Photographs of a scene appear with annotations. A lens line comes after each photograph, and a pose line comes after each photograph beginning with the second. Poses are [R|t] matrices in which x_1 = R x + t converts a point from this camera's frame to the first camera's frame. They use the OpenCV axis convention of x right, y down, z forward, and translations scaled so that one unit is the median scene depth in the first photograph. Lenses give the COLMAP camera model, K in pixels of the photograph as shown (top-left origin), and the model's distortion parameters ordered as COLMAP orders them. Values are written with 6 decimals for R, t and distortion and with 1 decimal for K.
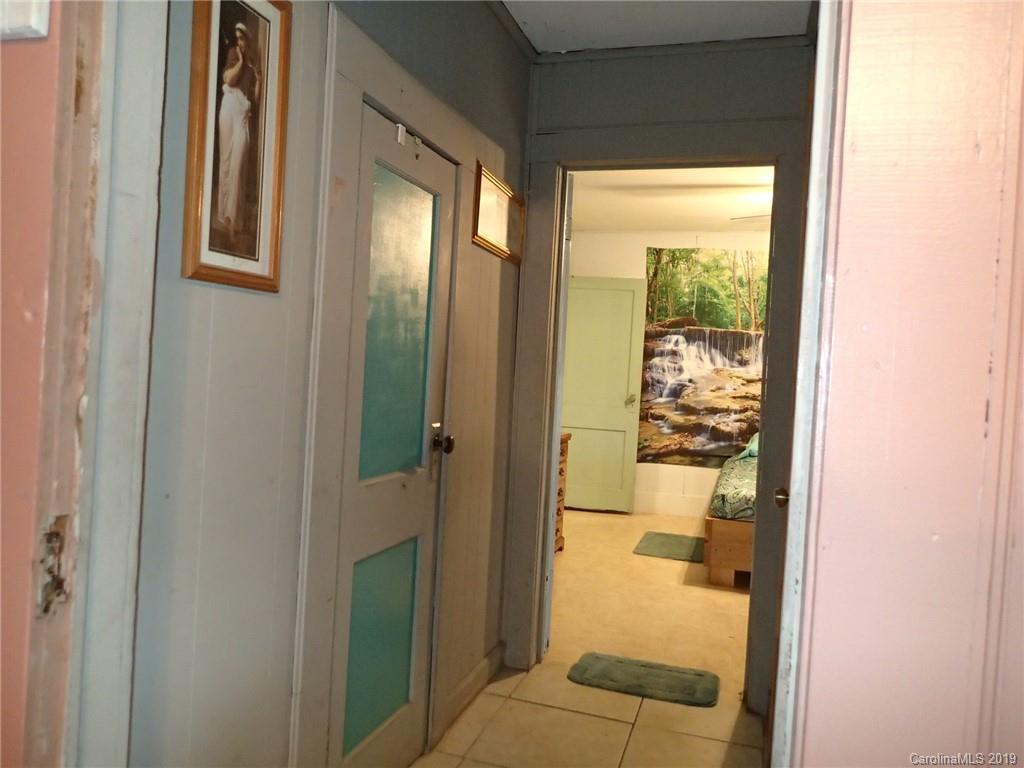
lens RADIAL K [[758.7, 0, 521.4], [0, 758.7, 368.3], [0, 0, 1]] dist [0.002794, -0.009826]
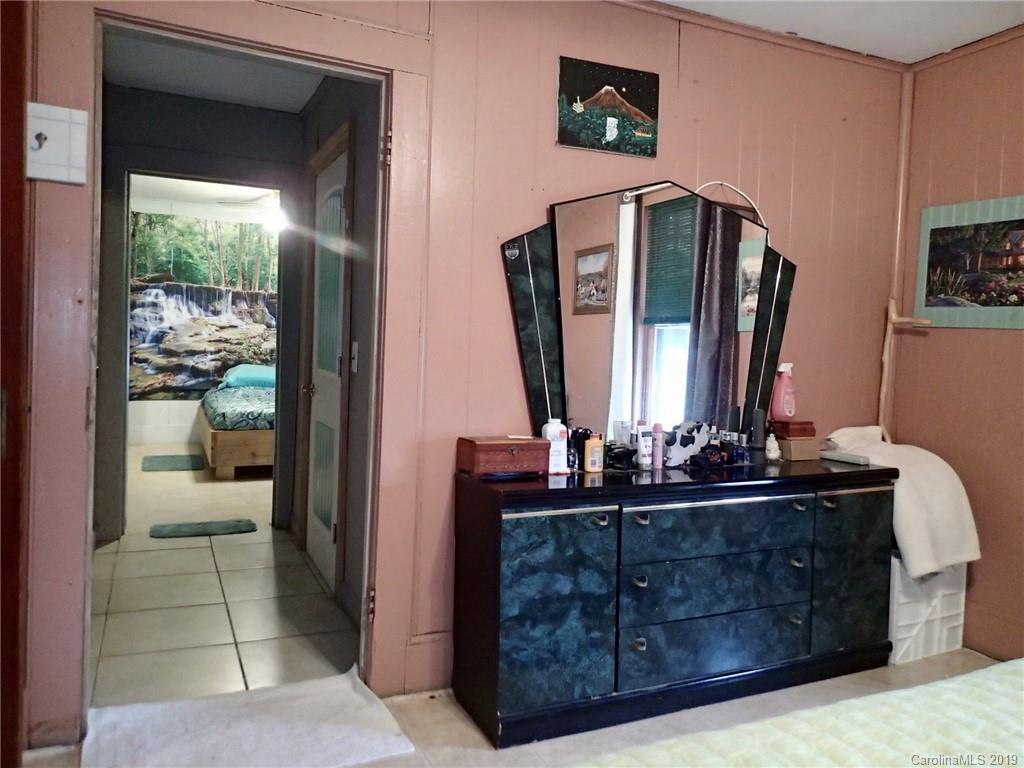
lens RADIAL K [[758.7, 0, 511.7], [0, 758.7, 380.2], [0, 0, 1]] dist [0.002794, -0.009826]
pose [[0.743913, -0.063961, 0.665208, -0.174382], [0.006864, 0.996088, 0.088100, -0.003388], [-0.668241, -0.060973, 0.741442, -0.235798]]
